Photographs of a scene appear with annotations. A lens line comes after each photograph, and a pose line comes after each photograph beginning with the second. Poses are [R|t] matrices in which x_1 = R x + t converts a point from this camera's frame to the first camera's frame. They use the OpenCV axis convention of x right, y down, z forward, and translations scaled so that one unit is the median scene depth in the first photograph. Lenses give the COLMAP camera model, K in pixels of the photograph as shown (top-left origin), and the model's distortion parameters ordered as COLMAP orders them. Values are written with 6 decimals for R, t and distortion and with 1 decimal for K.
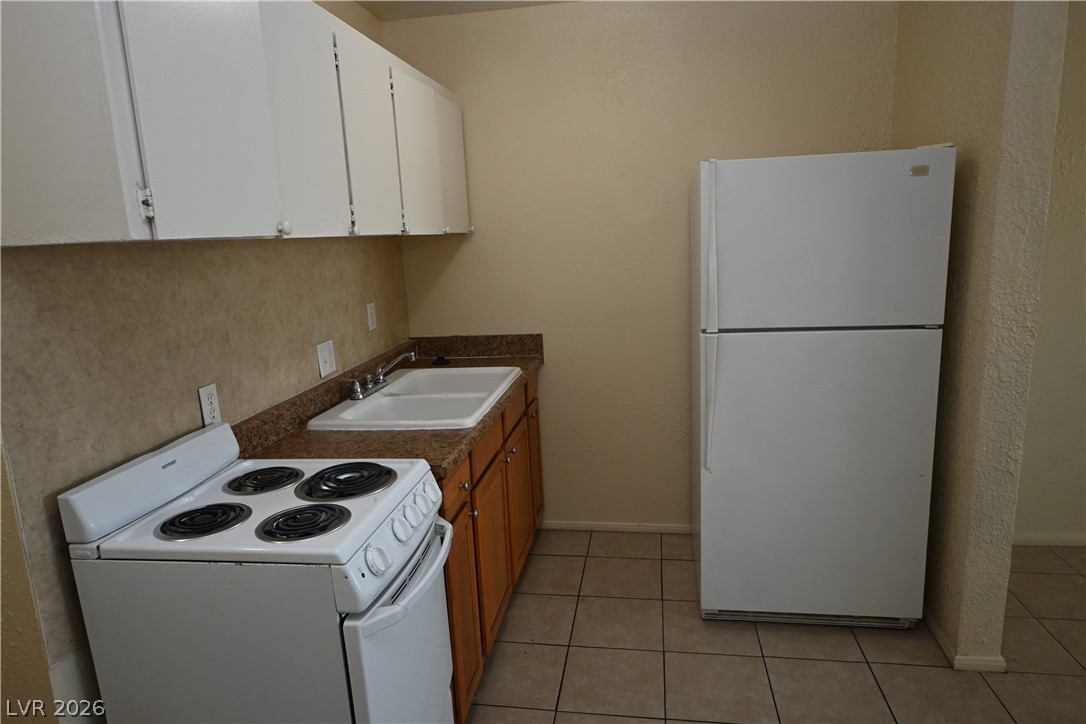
lens RADIAL K [[674.9, 0, 541.1], [0, 674.9, 367.7], [0, 0, 1]] dist [-0.002978, 0.001167]
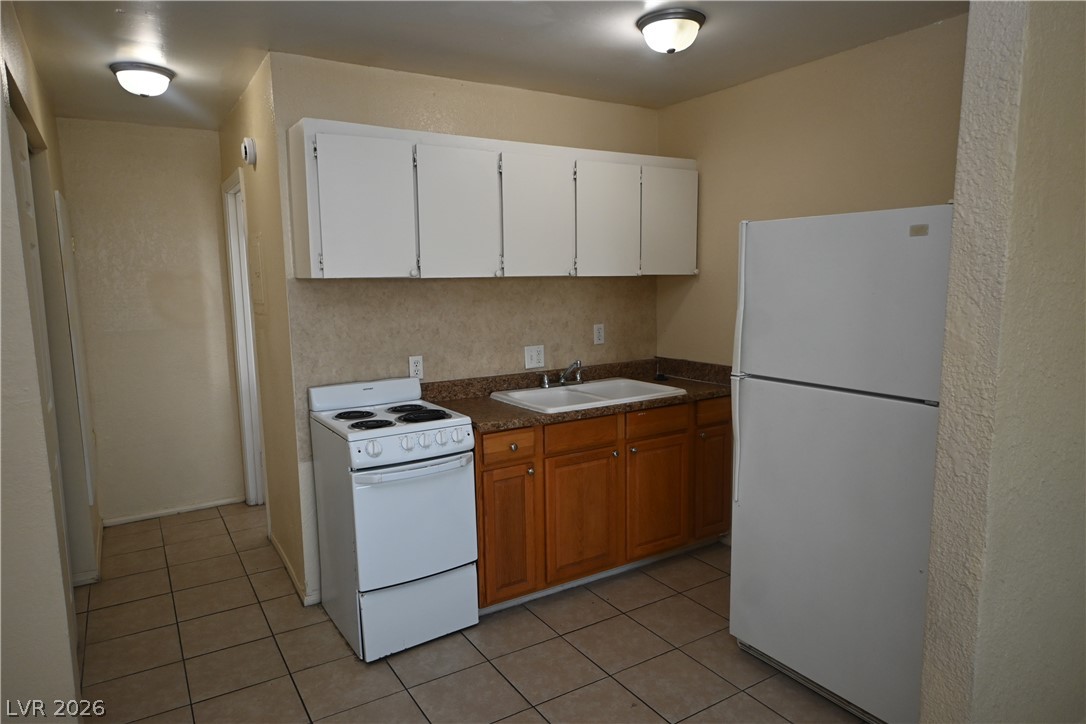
lens RADIAL K [[674.9, 0, 541.1], [0, 674.9, 367.7], [0, 0, 1]] dist [-0.002978, 0.001167]
pose [[0.661191, 0.139653, -0.737105, 0.983727], [-0.165904, 0.985414, 0.037880, -0.061312], [0.731643, 0.097243, 0.674716, 0.024480]]
